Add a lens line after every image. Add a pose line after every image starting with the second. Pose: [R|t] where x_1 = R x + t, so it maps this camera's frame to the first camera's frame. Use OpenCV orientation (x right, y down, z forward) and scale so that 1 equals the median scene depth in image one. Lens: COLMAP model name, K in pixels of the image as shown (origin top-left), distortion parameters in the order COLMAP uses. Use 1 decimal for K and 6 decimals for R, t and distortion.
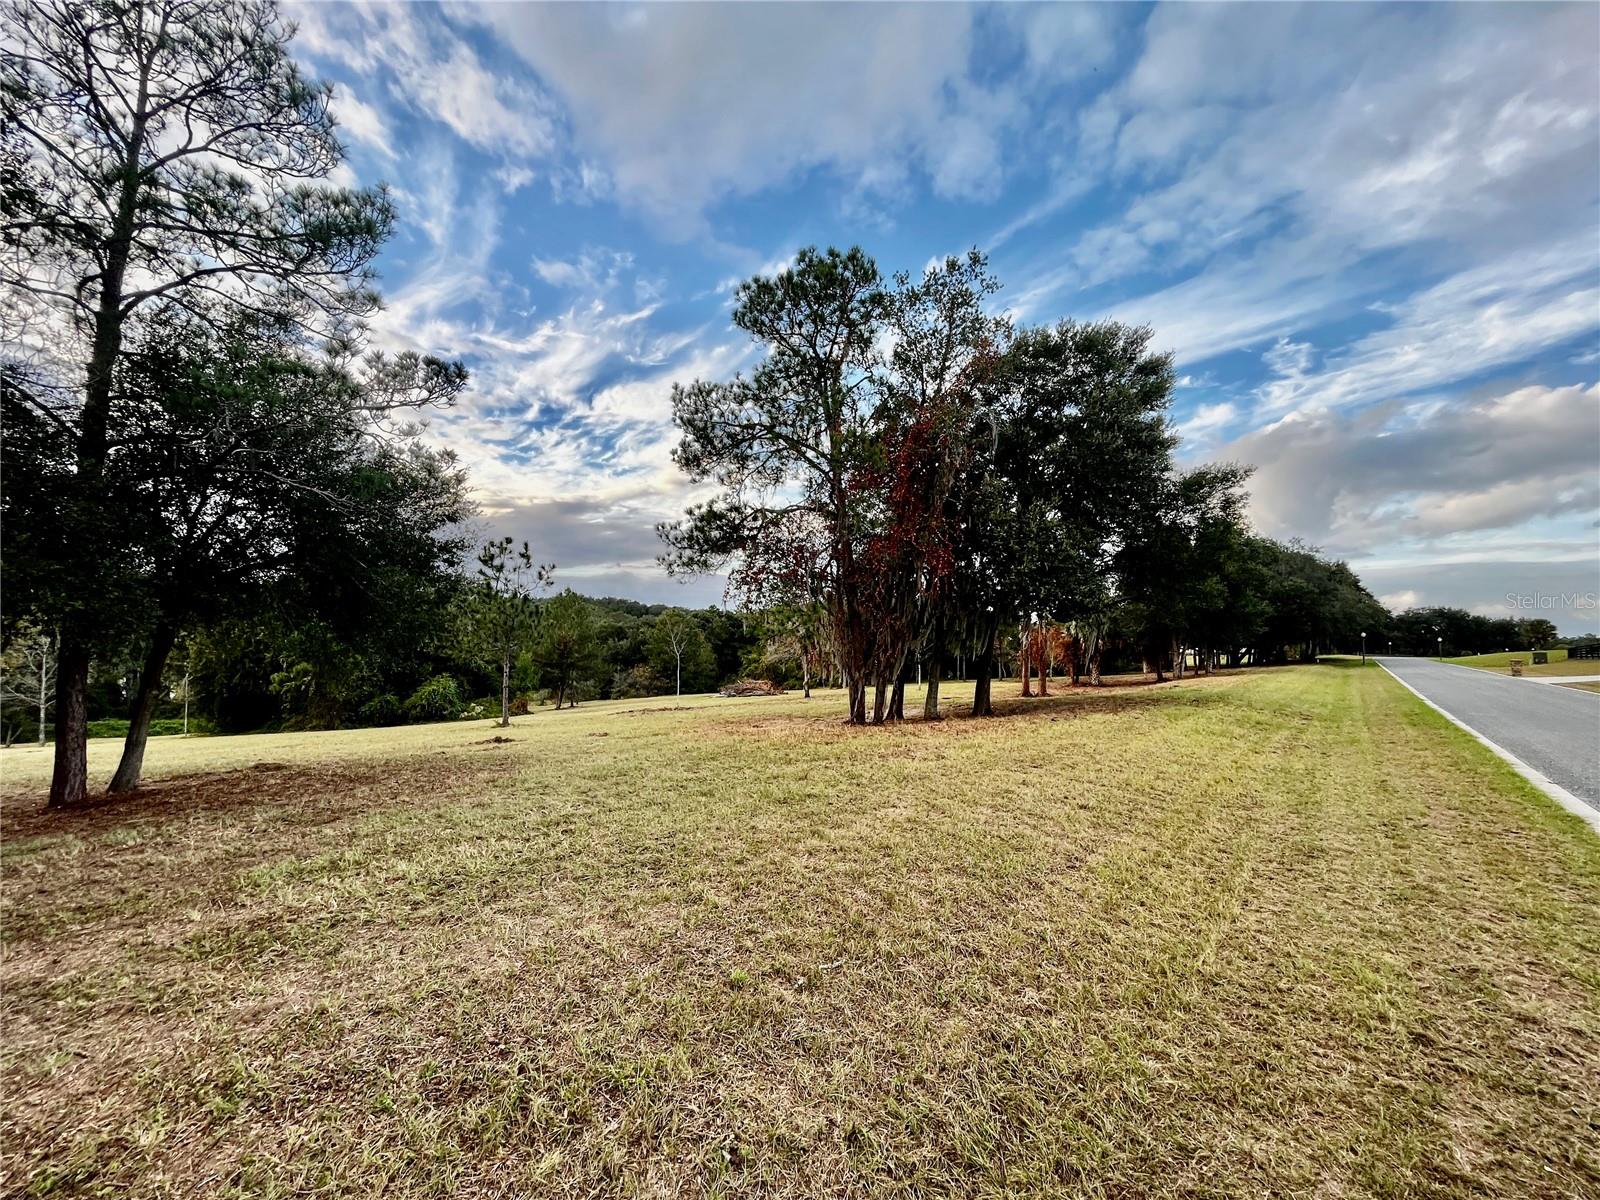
lens RADIAL K [[645.1, 0, 796.1], [0, 645.1, 605.2], [0, 0, 1]] dist [-0.002856, -0.000532]
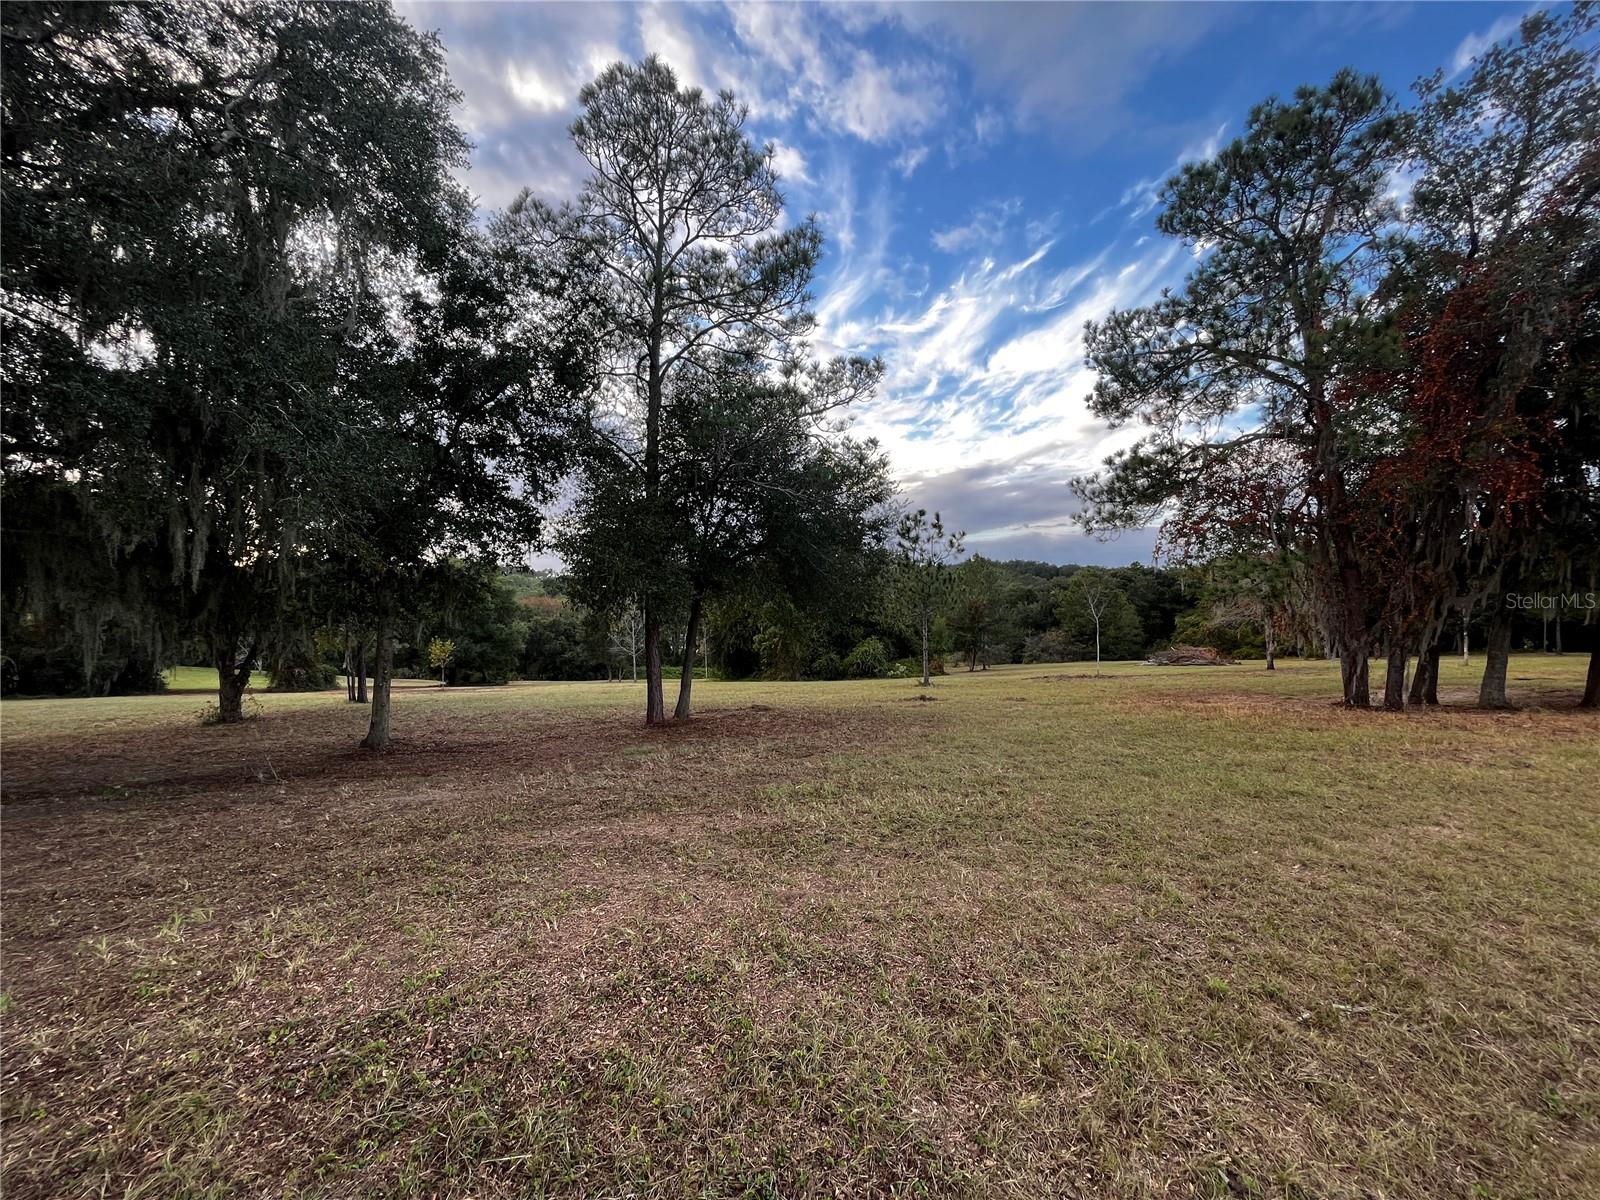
lens RADIAL K [[646.3, 0, 794.3], [0, 646.3, 604.3], [0, 0, 1]] dist [-0.001924, -0.000042]
pose [[0.817657, -0.018519, -0.575408, -0.012721], [0.050268, 0.997962, 0.039312, -0.004012], [0.573507, -0.061068, 0.816921, -0.009046]]
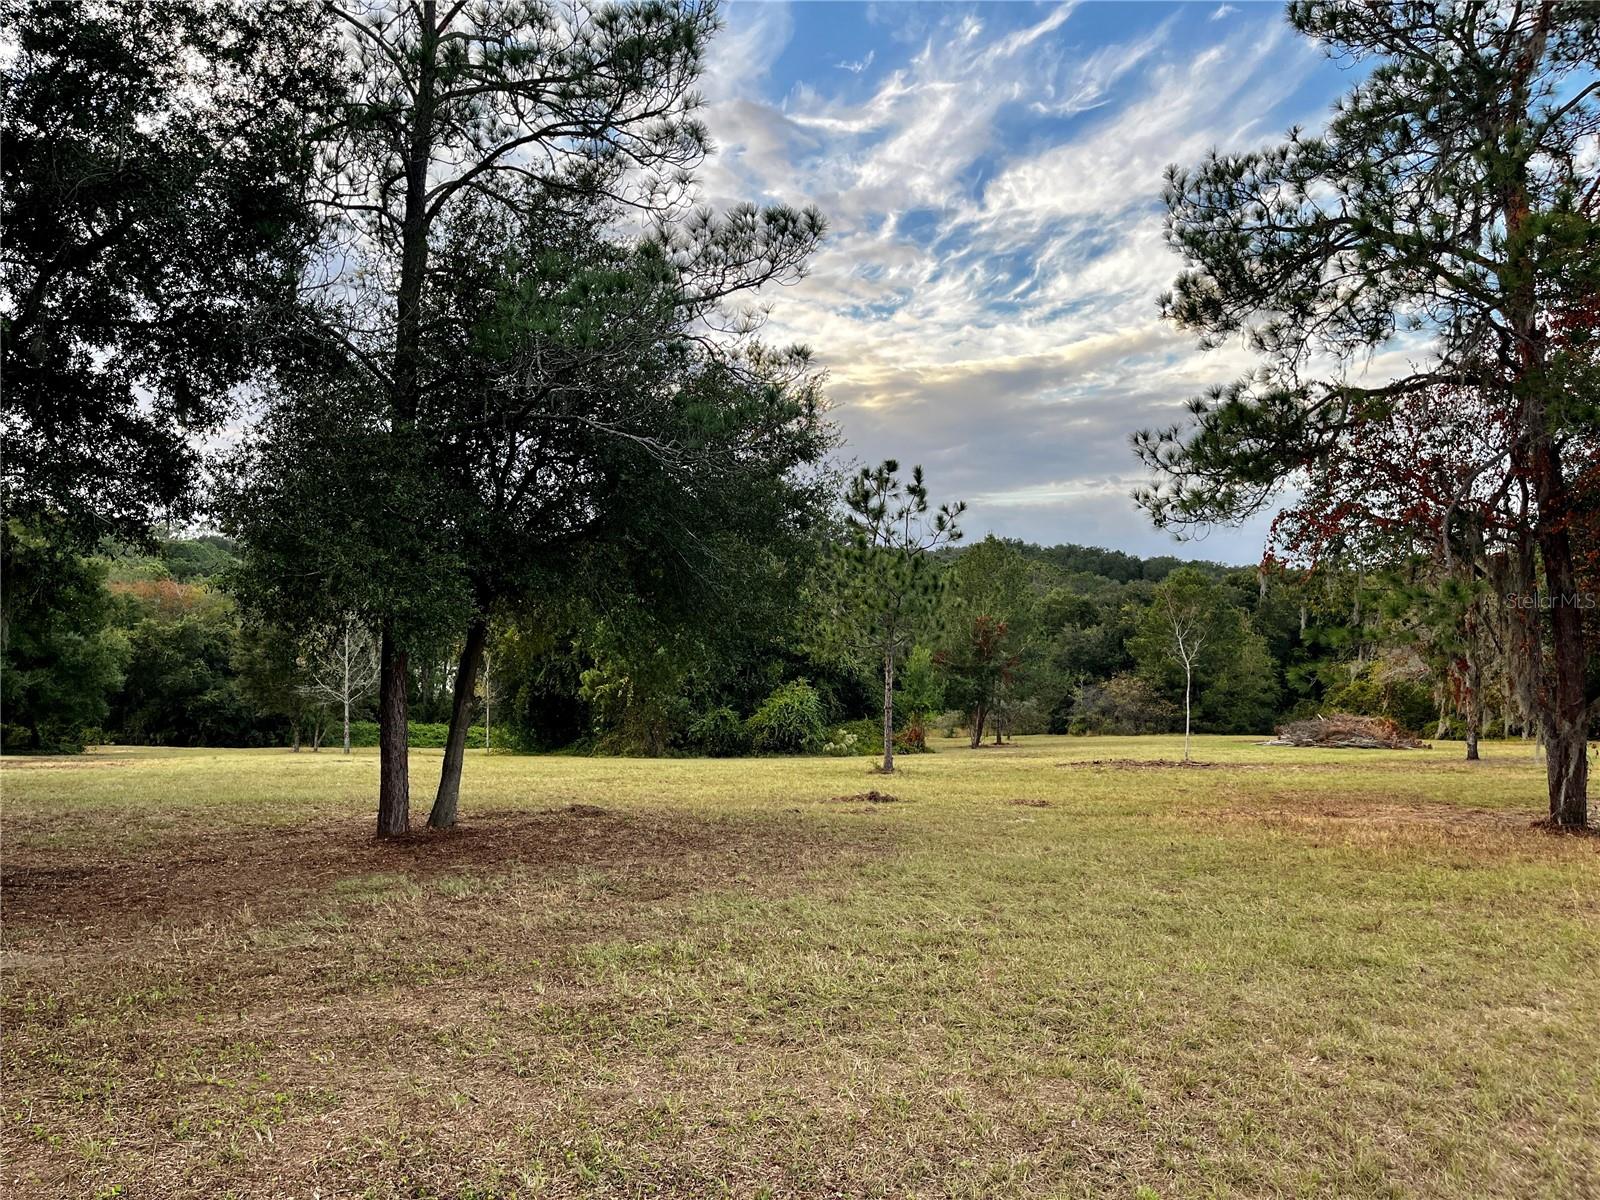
lens RADIAL K [[1221.8, 0, 800.9], [0, 1221.8, 603.5], [0, 0, 1]] dist [0.064708, -0.079770]
pose [[0.877098, 0.010517, -0.480196, 0.062420], [0.008964, 0.999228, 0.038258, -0.035815], [0.480228, -0.037860, 0.876326, -0.096677]]
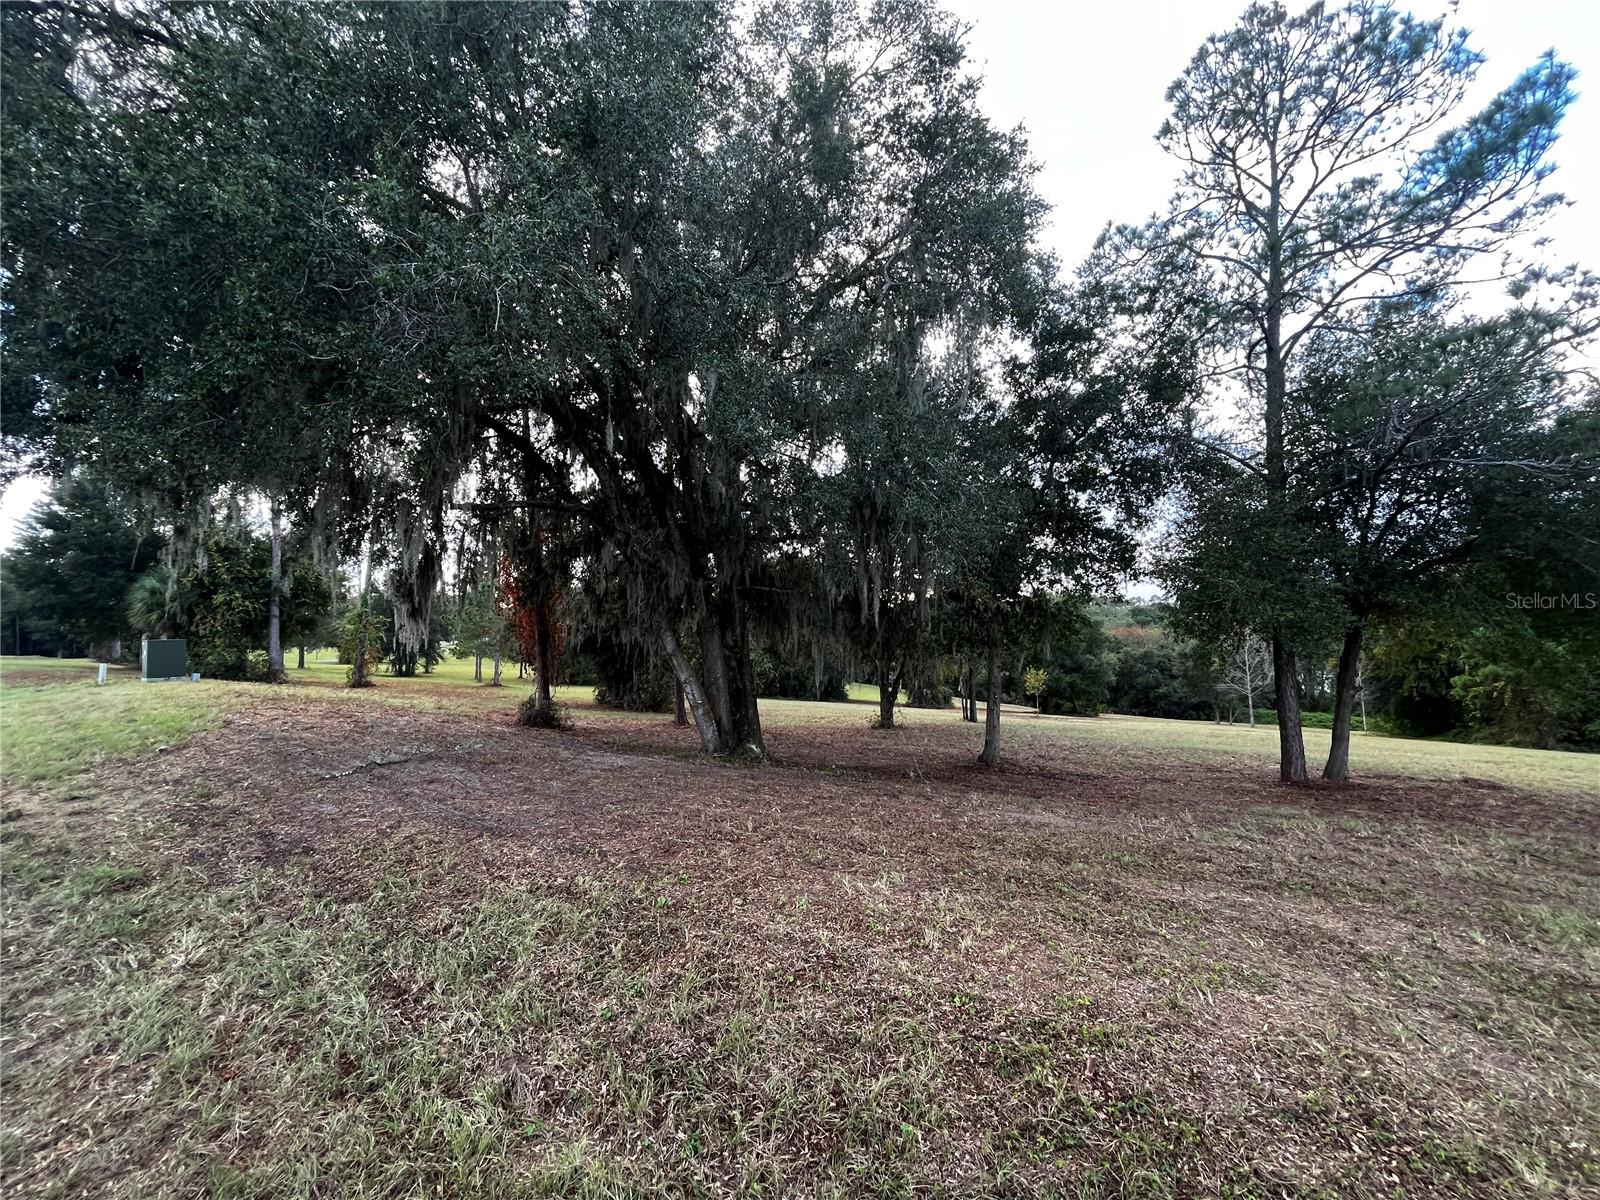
lens RADIAL K [[646.3, 0, 794.3], [0, 646.3, 604.3], [0, 0, 1]] dist [-0.001924, -0.000042]
pose [[0.107615, -0.069926, -0.991731, -0.021295], [0.070050, 0.995578, -0.062596, -0.006255], [0.991722, -0.062734, 0.112037, -0.025409]]
